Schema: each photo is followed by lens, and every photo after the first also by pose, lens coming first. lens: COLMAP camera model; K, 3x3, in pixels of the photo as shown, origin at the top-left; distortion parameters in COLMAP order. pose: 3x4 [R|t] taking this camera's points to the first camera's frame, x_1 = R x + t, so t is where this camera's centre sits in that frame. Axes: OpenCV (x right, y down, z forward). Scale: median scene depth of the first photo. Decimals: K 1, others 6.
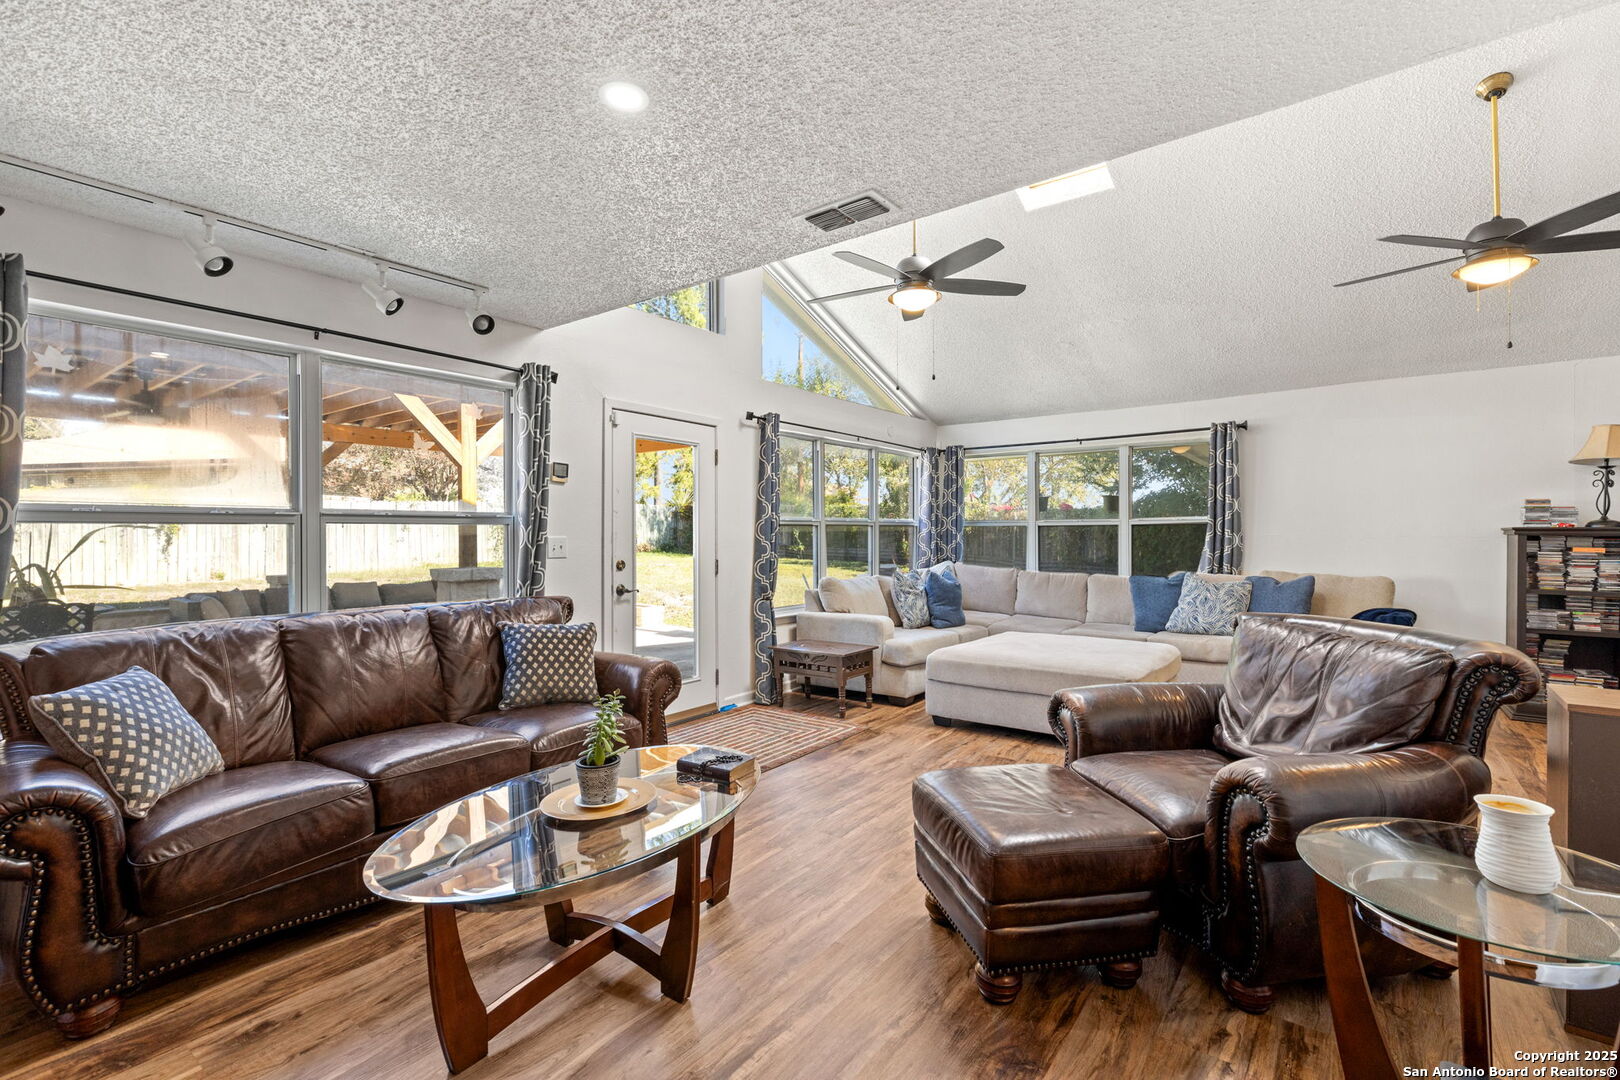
lens RADIAL K [[737.8, 0, 812.9], [0, 737.8, 536.0], [0, 0, 1]] dist [0.004076, 0.000574]
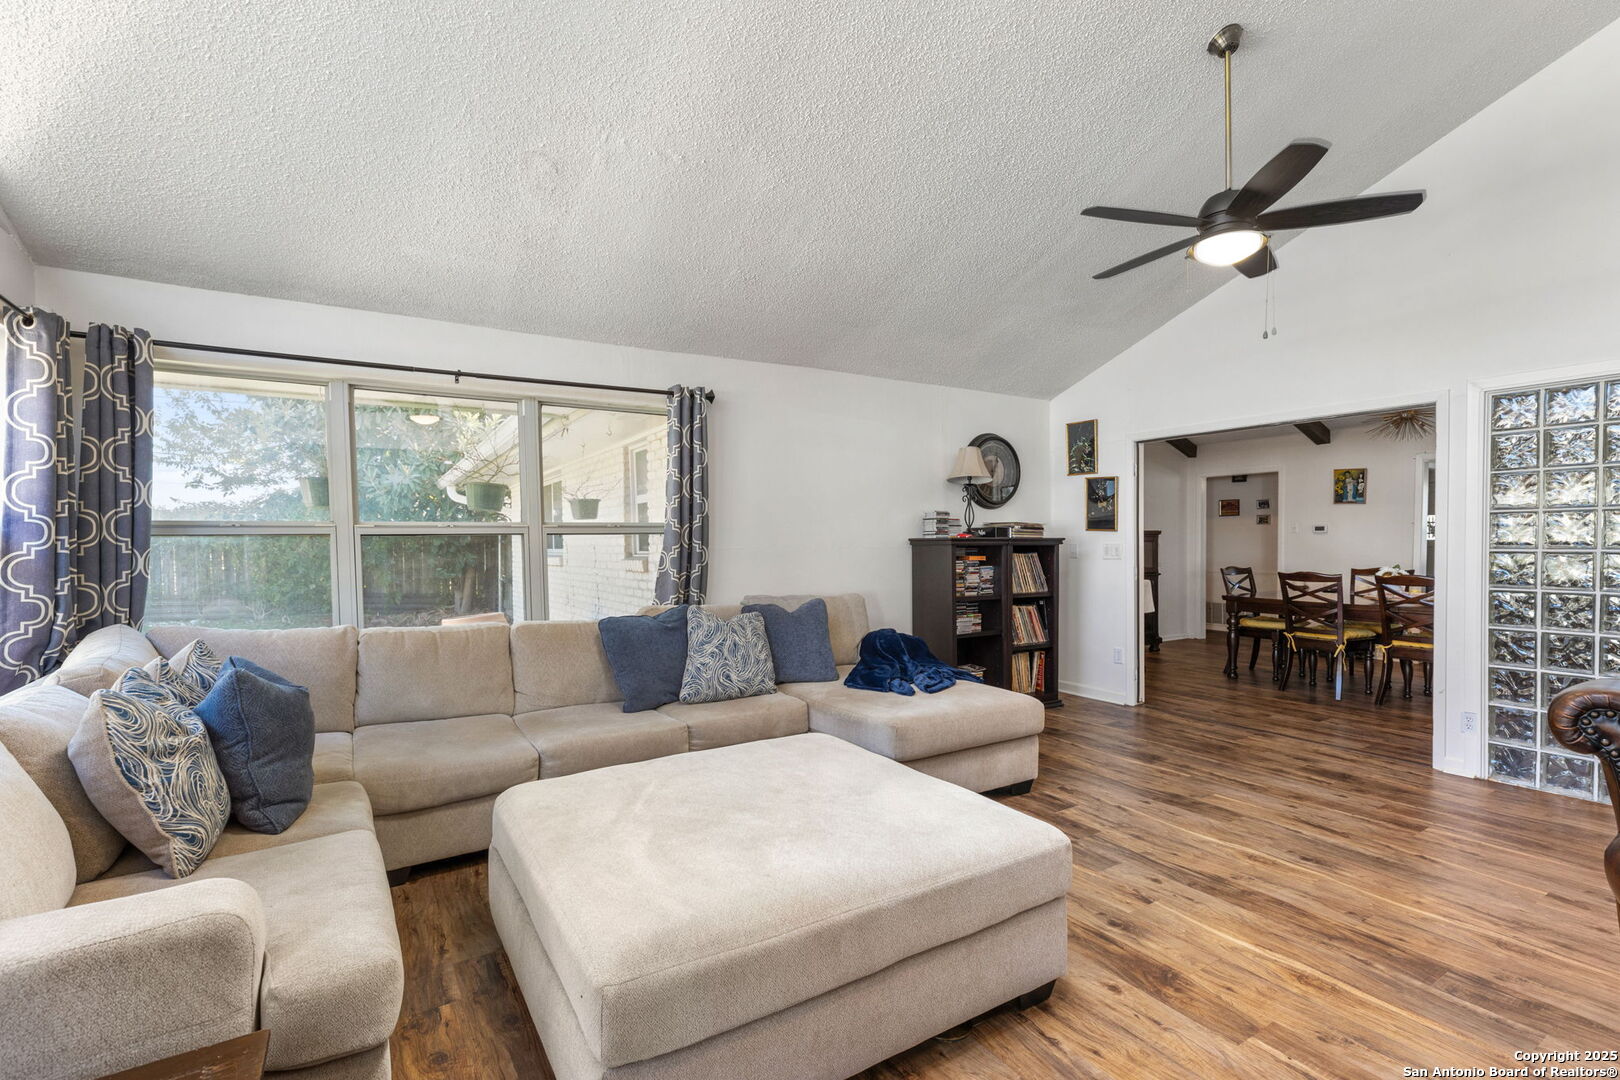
lens RADIAL K [[737.8, 0, 810.8], [0, 737.8, 554.2], [0, 0, 1]] dist [0.004076, 0.000574]
pose [[0.352496, -0.017975, 0.935641, -0.060954], [0.012359, 0.999818, 0.014552, -0.004939], [-0.935732, 0.006434, 0.352654, 0.655178]]
